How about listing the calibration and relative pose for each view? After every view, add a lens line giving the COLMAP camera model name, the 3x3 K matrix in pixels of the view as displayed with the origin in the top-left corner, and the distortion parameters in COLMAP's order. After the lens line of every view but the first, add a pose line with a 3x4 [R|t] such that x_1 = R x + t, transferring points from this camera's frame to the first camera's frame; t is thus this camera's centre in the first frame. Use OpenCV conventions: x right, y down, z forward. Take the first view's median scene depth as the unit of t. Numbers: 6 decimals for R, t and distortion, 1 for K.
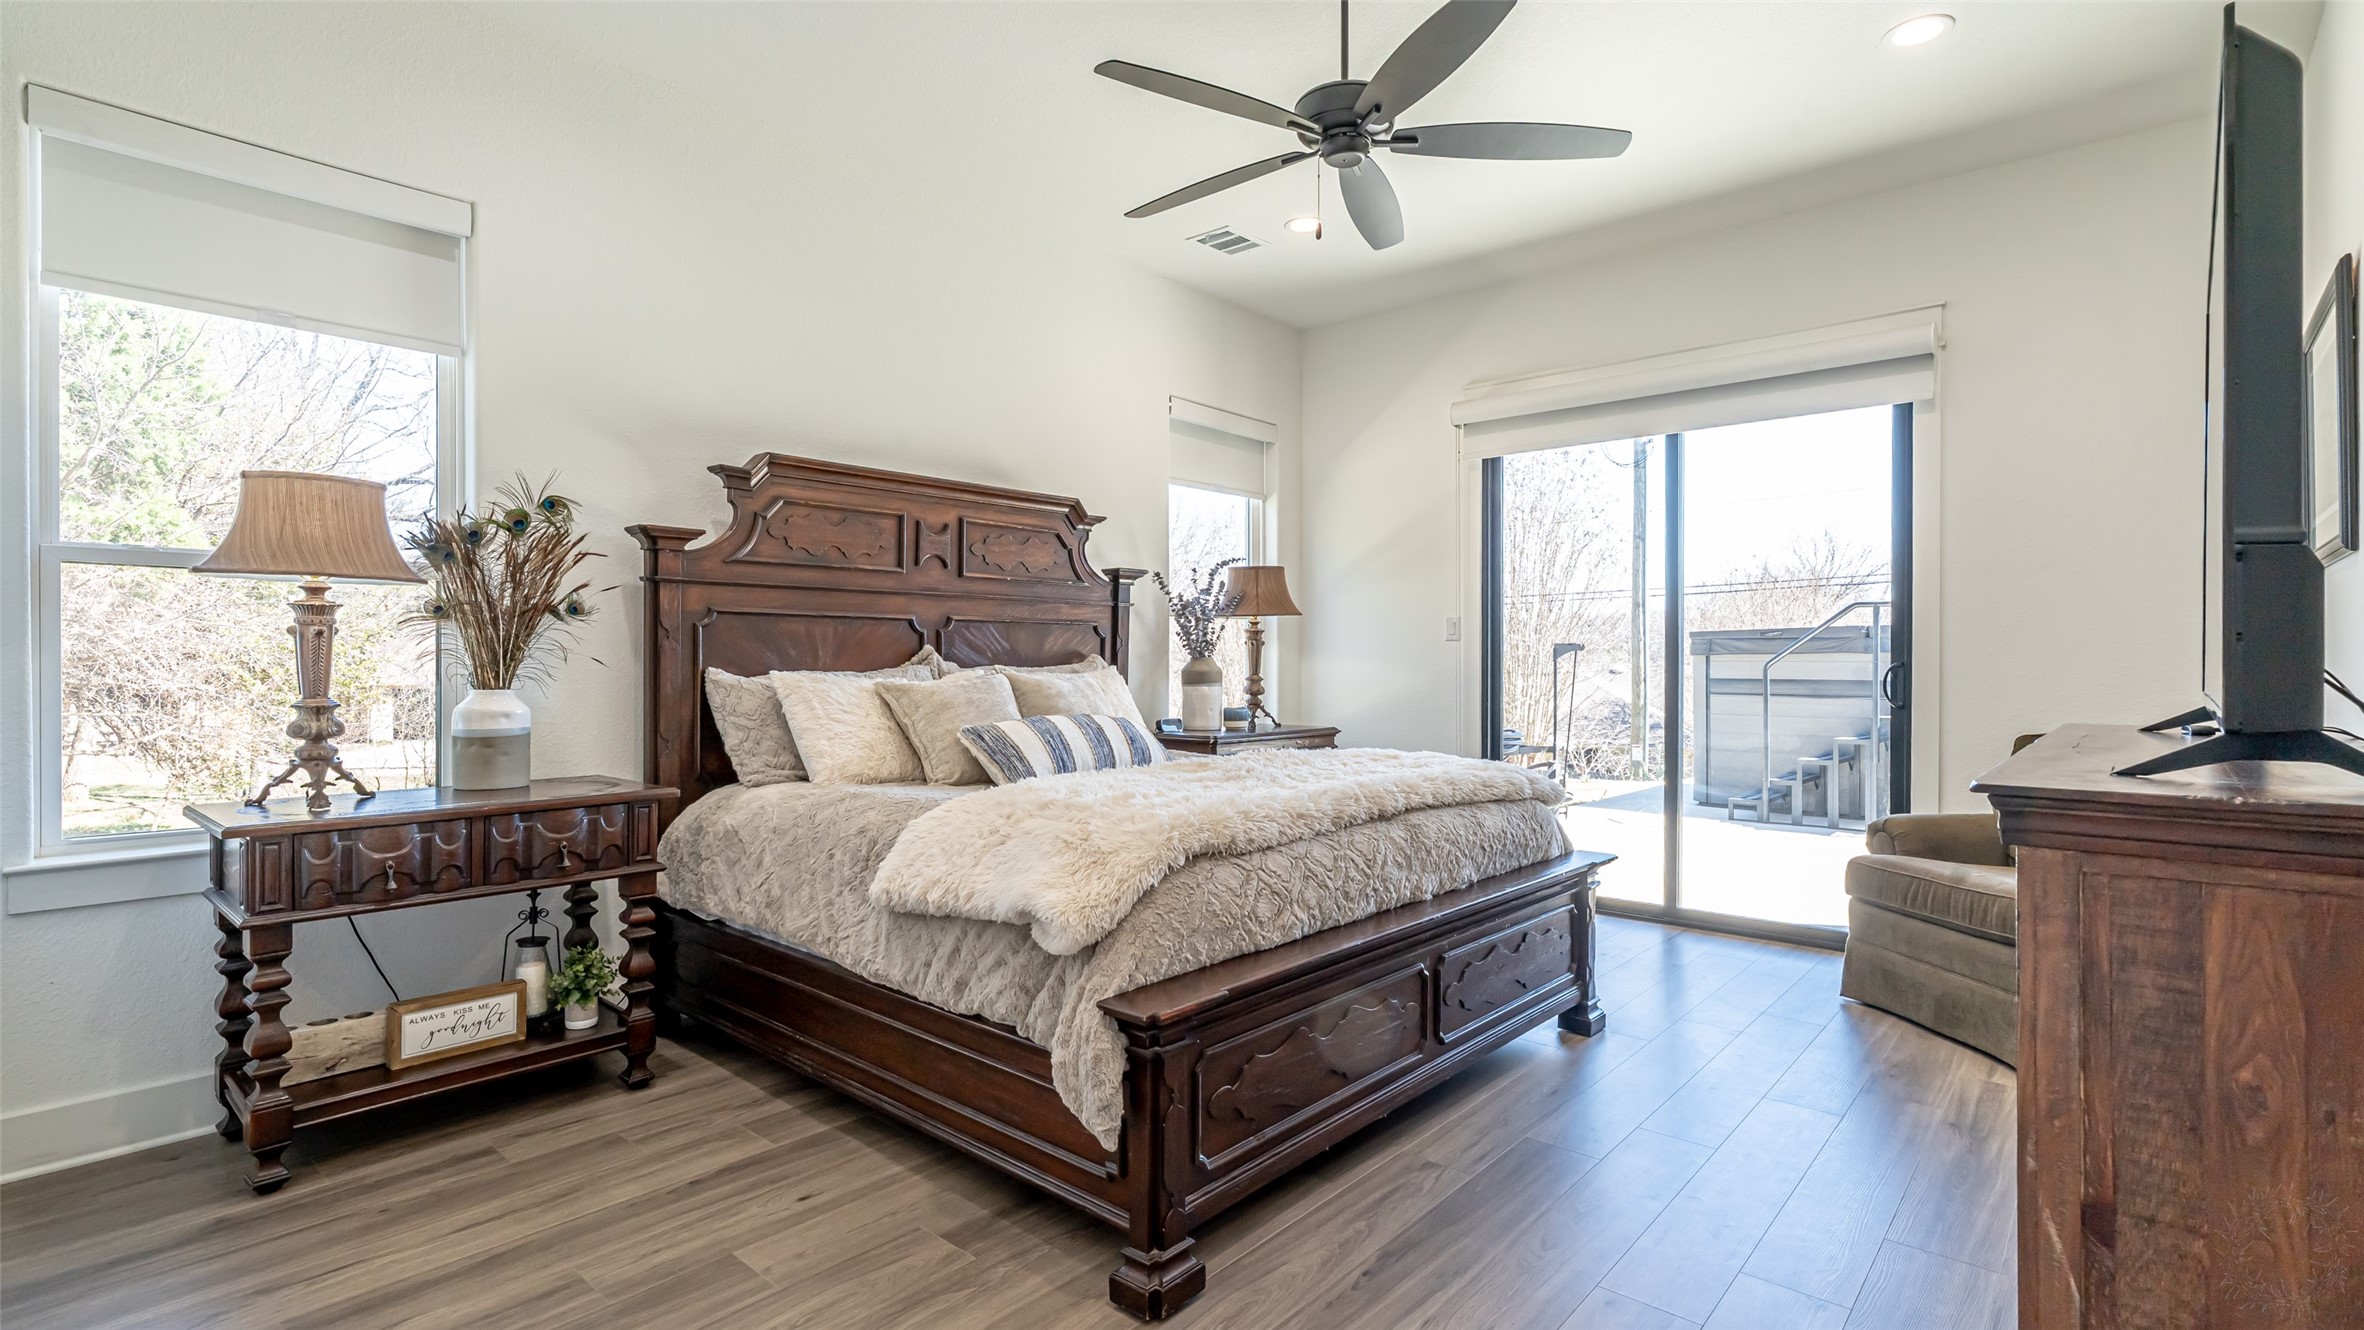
lens RADIAL K [[1061.8, 0, 1190.8], [0, 1061.8, 653.7], [0, 0, 1]] dist [-0.000776, 0.000559]
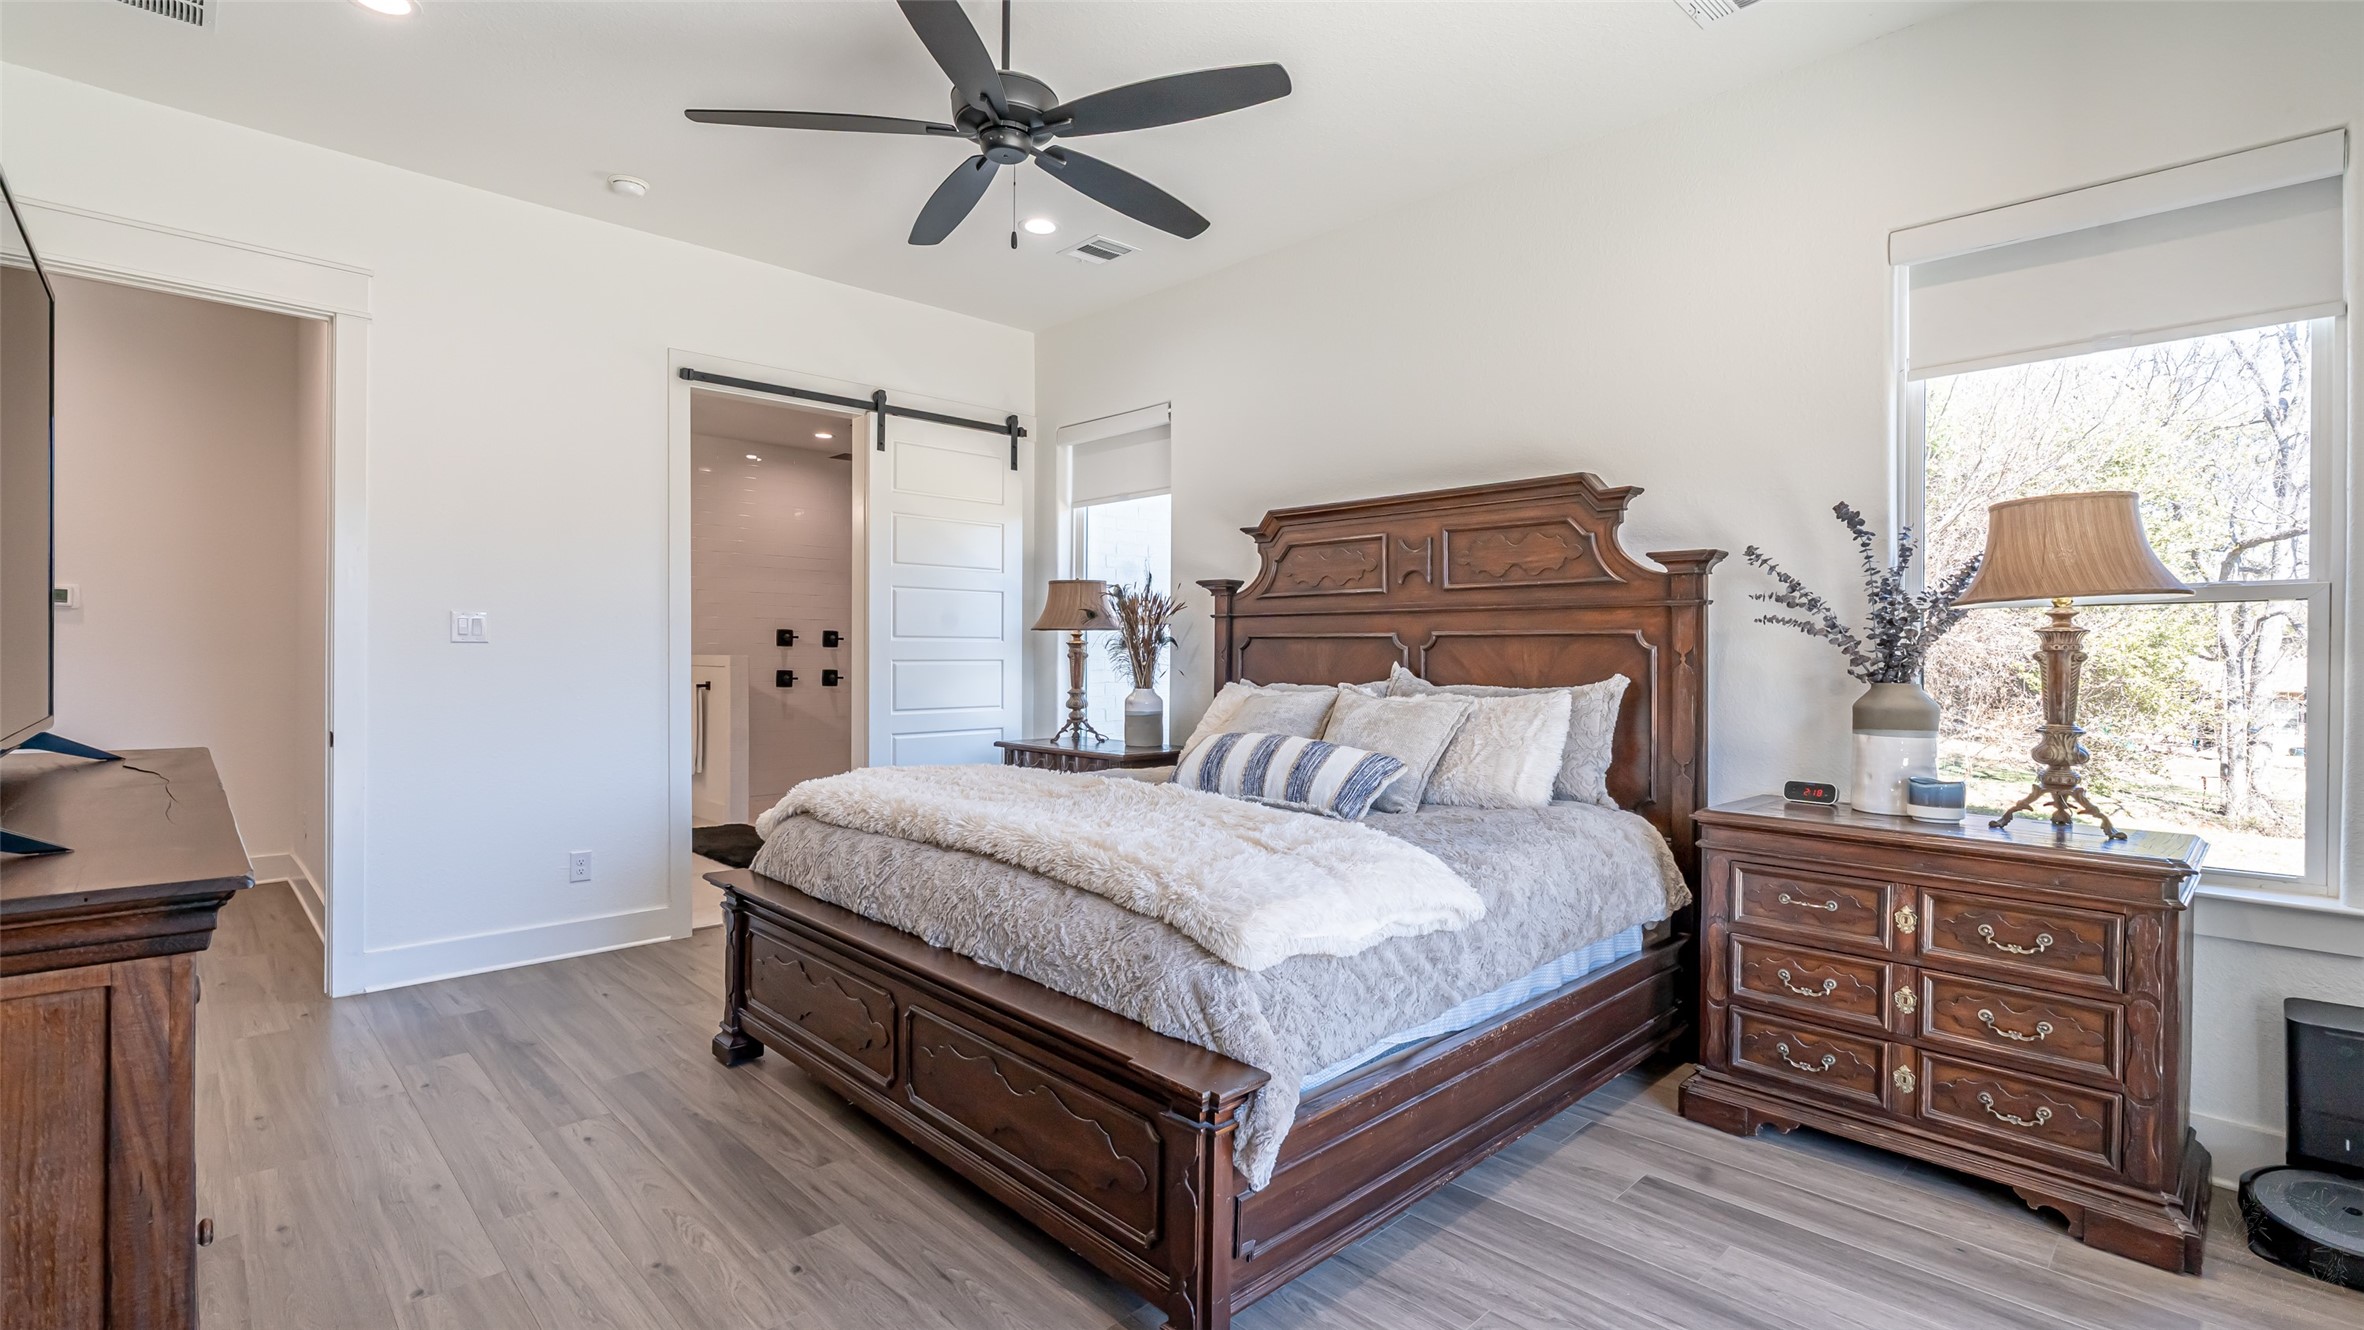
lens RADIAL K [[1061.8, 0, 1190.8], [0, 1061.8, 653.7], [0, 0, 1]] dist [-0.000776, 0.000559]
pose [[-0.065243, -0.014049, -0.997770, 0.788482], [-0.013323, 0.999824, -0.013206, -0.000929], [0.997780, 0.012432, -0.065419, 0.903420]]
